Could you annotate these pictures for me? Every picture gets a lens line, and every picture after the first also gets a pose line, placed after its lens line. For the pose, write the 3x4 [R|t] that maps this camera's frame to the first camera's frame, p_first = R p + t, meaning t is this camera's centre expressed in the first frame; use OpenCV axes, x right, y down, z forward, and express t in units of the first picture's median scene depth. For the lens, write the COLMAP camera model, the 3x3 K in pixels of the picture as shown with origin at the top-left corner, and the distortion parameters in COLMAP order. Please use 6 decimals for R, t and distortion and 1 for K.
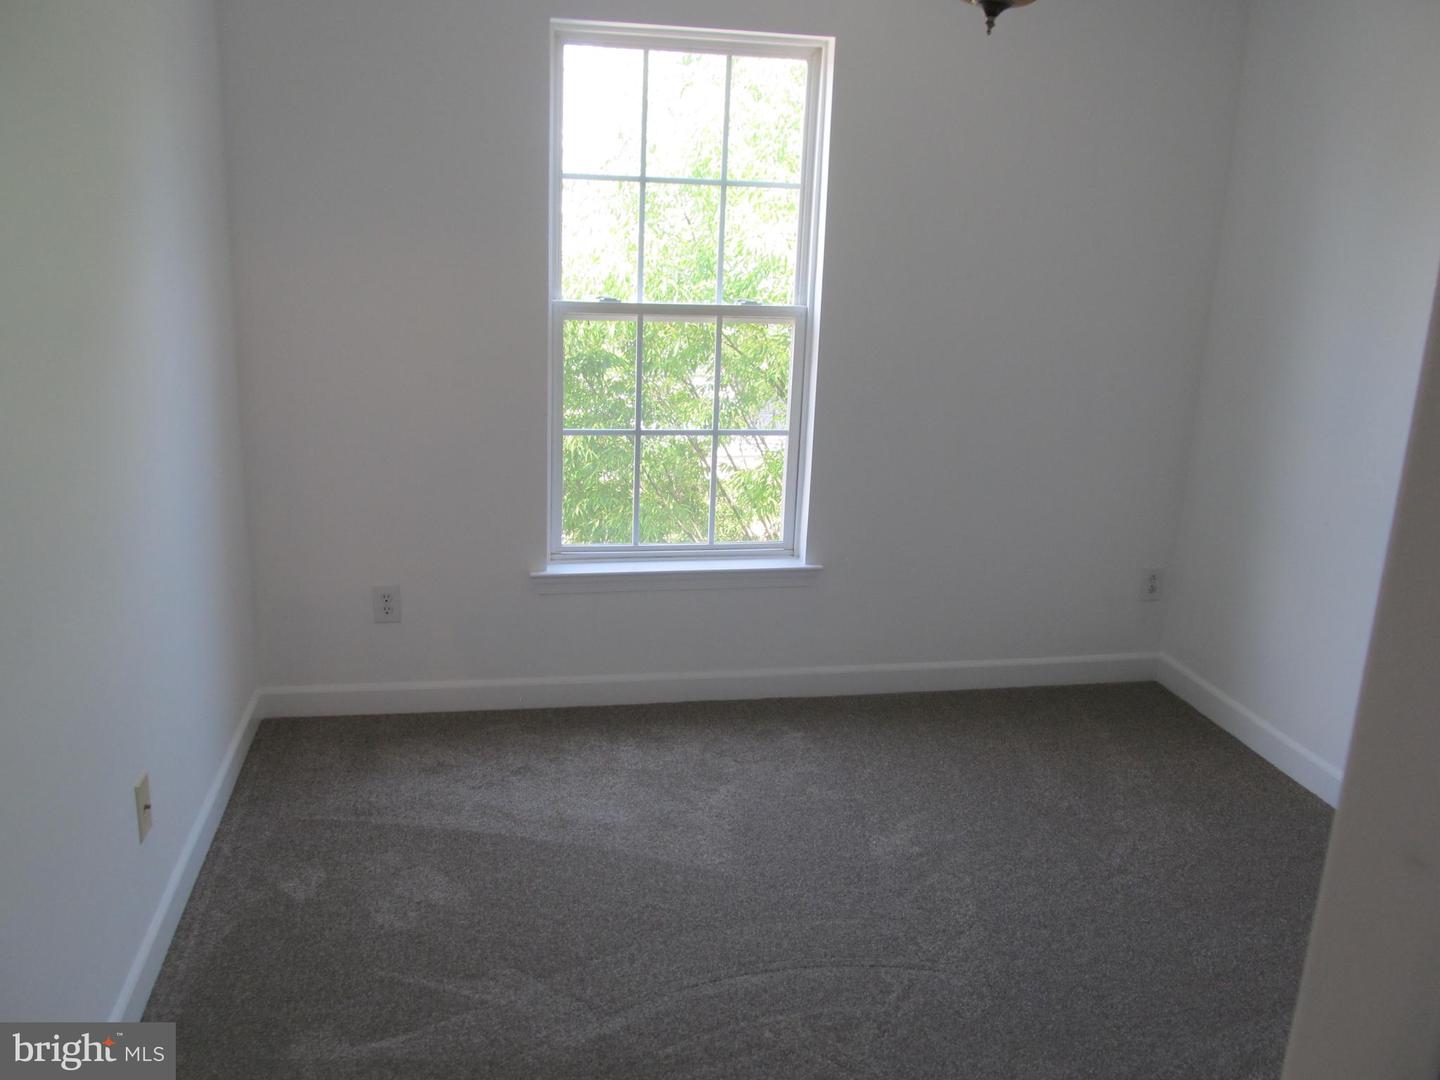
lens RADIAL K [[1198.3, 0, 720.0], [0, 1198.3, 540.0], [0, 0, 1]] dist [-0.060885, 0.039282]
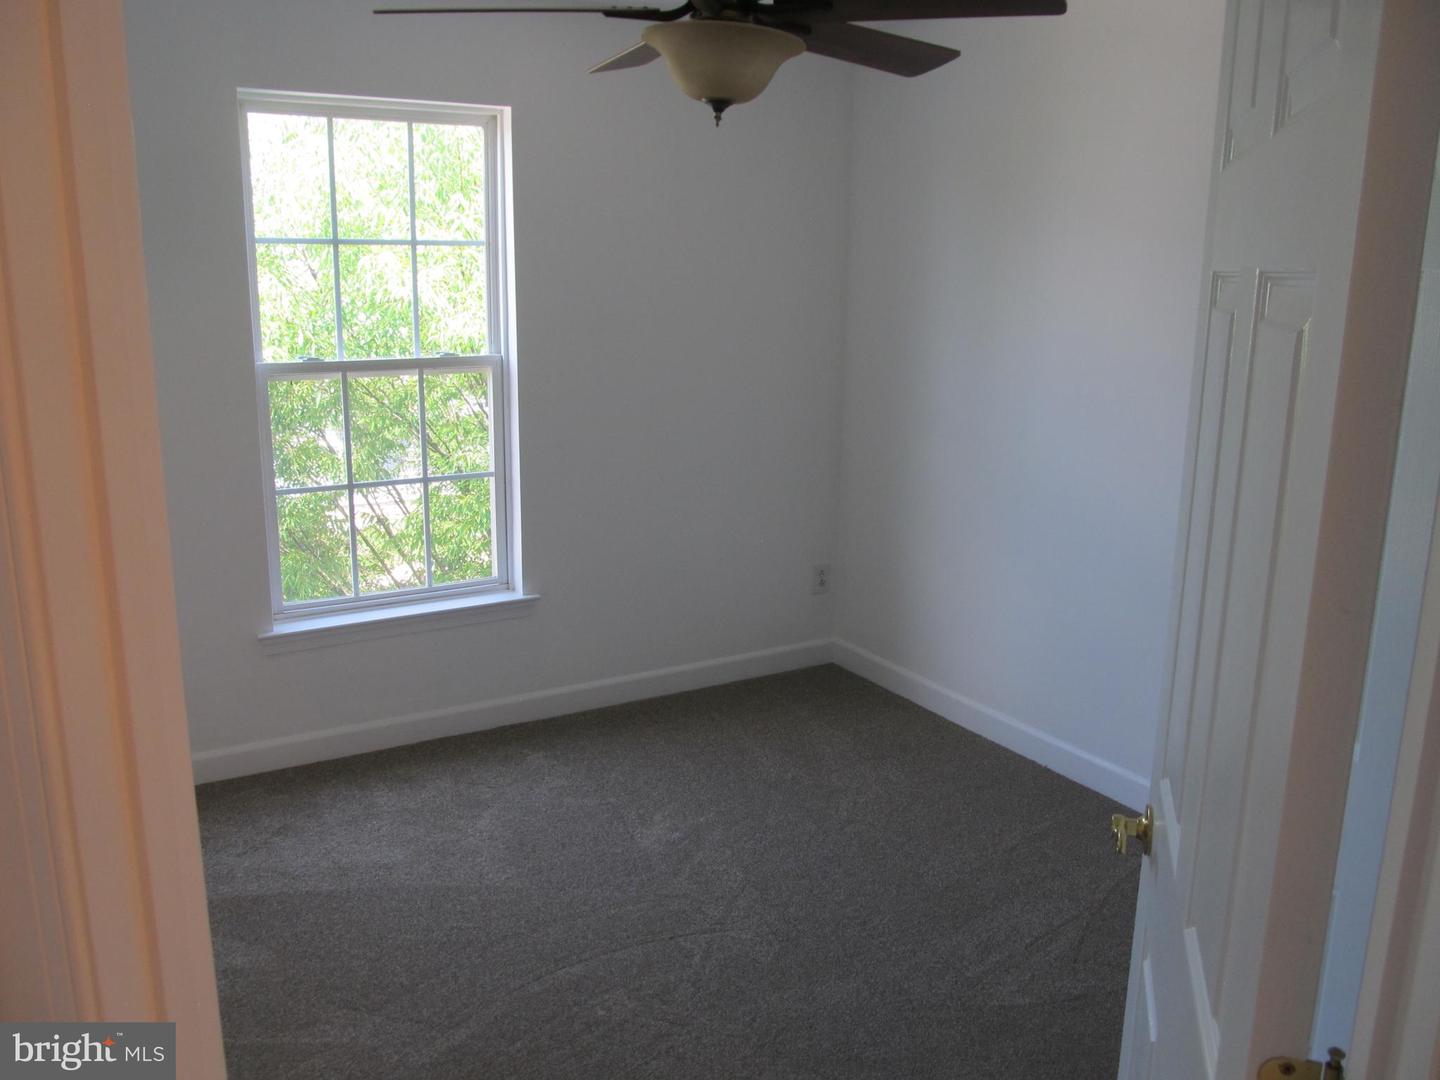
lens RADIAL K [[1198.3, 0, 720.0], [0, 1198.3, 540.0], [0, 0, 1]] dist [-0.060885, 0.039282]
pose [[0.941380, -0.102253, 0.321479, -0.110966], [0.111215, 0.993750, -0.009586, 0.001000], [-0.318490, 0.044777, 0.946868, -0.069351]]
